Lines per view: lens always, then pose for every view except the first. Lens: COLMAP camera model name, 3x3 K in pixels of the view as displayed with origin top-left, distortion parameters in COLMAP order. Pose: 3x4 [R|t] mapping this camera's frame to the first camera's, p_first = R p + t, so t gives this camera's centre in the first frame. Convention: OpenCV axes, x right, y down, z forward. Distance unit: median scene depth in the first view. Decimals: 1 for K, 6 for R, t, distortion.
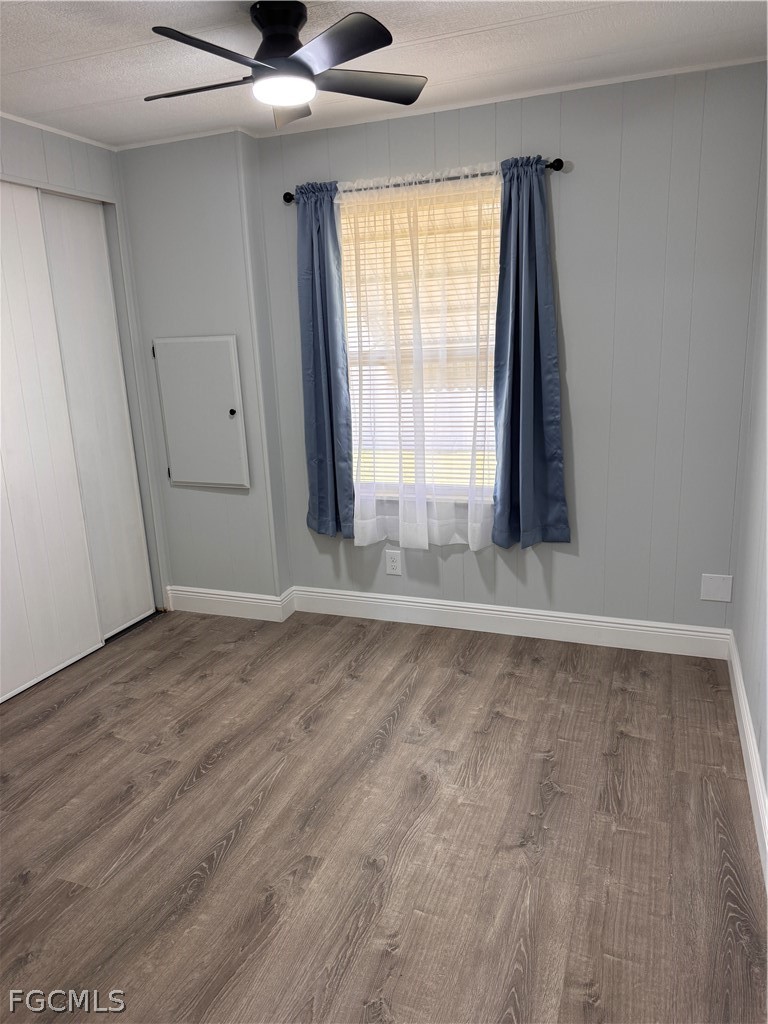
lens RADIAL K [[721.3, 0, 384.0], [0, 721.3, 512.0], [0, 0, 1]] dist [0.054586, -0.091663]
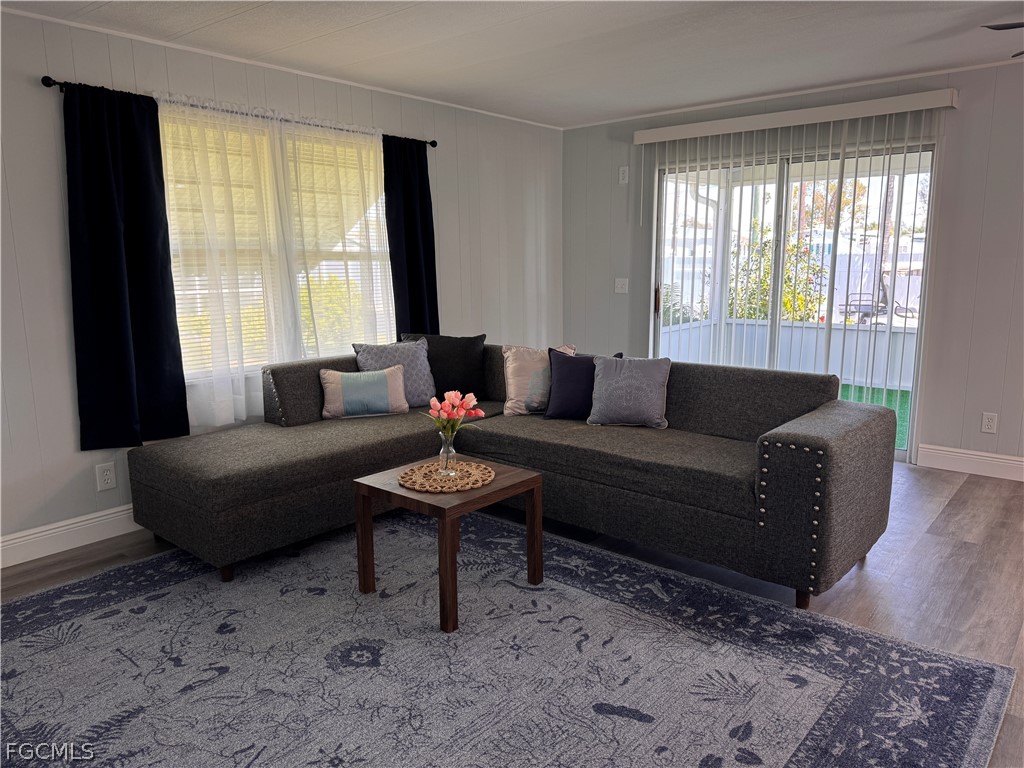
lens RADIAL K [[721.3, 0, 512.0], [0, 721.3, 384.0], [0, 0, 1]] dist [0.054586, -0.091663]
pose [[0.327133, -0.117095, 0.937695, -1.012870], [0.205731, 0.977317, 0.050269, 0.026388], [-0.922312, 0.176468, 0.343803, 0.240472]]
